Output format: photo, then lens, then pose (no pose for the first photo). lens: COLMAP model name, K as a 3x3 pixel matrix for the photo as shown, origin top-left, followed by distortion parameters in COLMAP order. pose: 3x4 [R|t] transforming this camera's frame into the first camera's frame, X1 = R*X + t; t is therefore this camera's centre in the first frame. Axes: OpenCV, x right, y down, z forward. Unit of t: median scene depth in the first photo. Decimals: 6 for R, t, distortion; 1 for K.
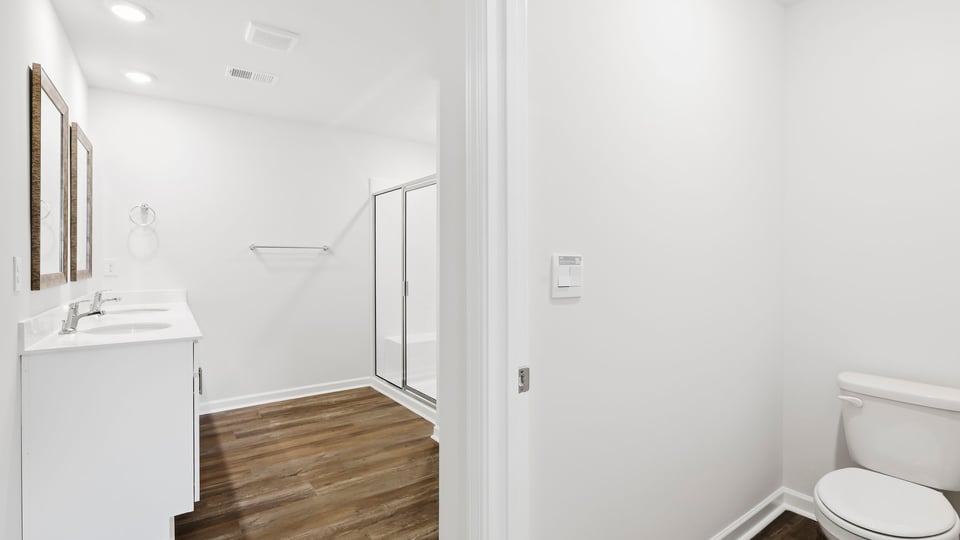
lens RADIAL K [[438.6, 0, 478.4], [0, 438.6, 264.4], [0, 0, 1]] dist [-0.001467, 0.002542]
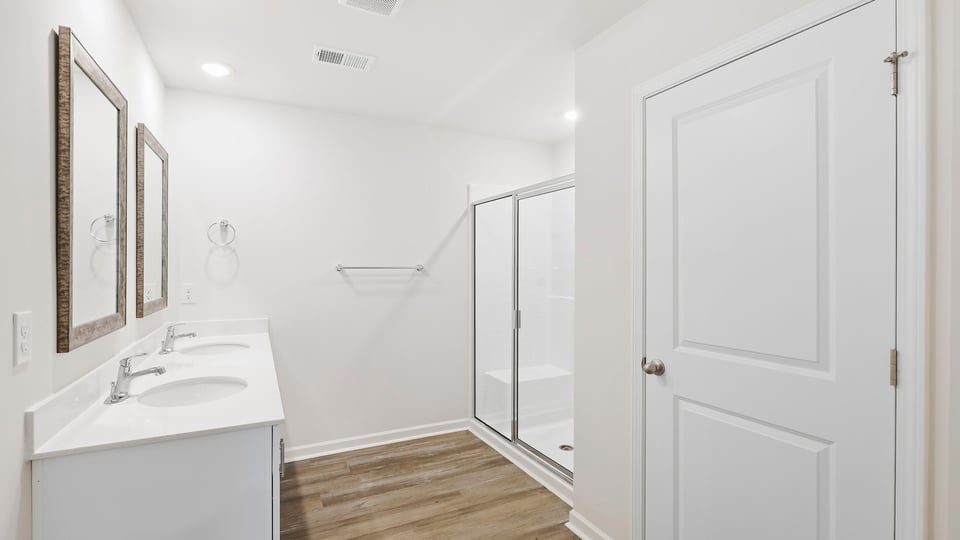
lens RADIAL K [[438.6, 0, 479.6], [0, 438.6, 271.6], [0, 0, 1]] dist [-0.001467, 0.002542]
pose [[0.989293, 0.002569, -0.145917, -0.139690], [-0.002489, 0.999997, 0.000731, -0.039296], [0.145919, -0.000360, 0.989297, 0.224362]]
